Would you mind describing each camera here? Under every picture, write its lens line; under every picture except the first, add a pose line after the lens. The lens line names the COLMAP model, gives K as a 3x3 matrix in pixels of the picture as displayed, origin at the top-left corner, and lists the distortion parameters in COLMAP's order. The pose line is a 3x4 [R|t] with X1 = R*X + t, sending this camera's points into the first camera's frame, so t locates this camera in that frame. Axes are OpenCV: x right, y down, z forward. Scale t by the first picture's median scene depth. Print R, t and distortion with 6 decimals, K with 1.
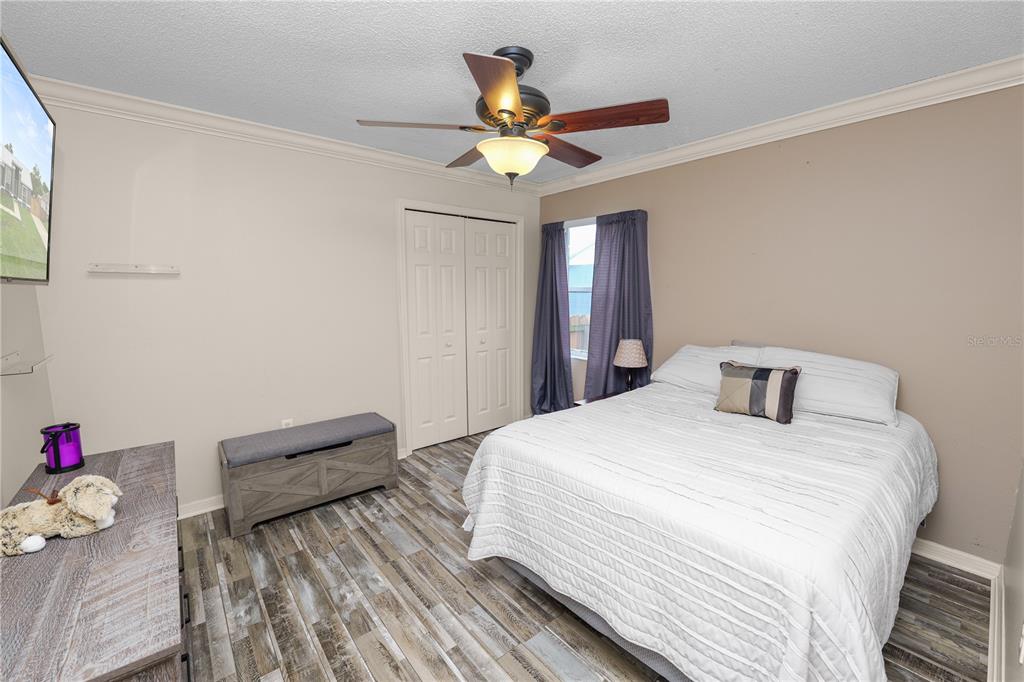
lens RADIAL K [[417.5, 0, 512.0], [0, 417.5, 341.4], [0, 0, 1]] dist [-0.011956, 0.000135]
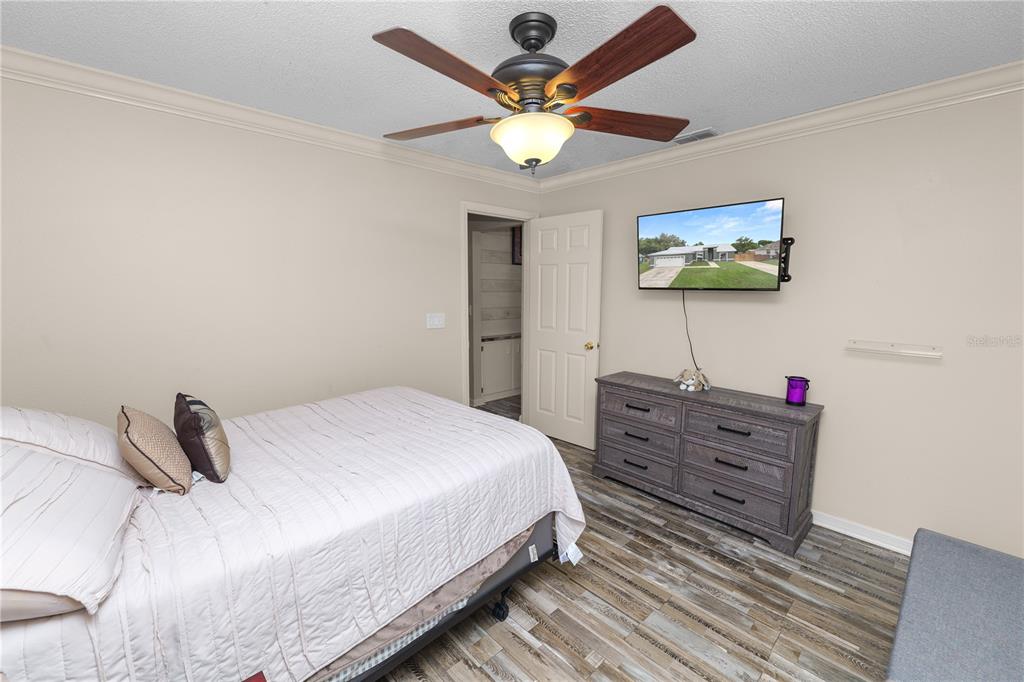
lens RADIAL K [[417.5, 0, 512.0], [0, 417.5, 341.4], [0, 0, 1]] dist [-0.011956, 0.000135]
pose [[-0.998714, 0.001250, -0.050684, 0.085041], [-0.011259, 0.969264, 0.245765, -0.242275], [0.049433, 0.246020, -0.968003, 1.865628]]
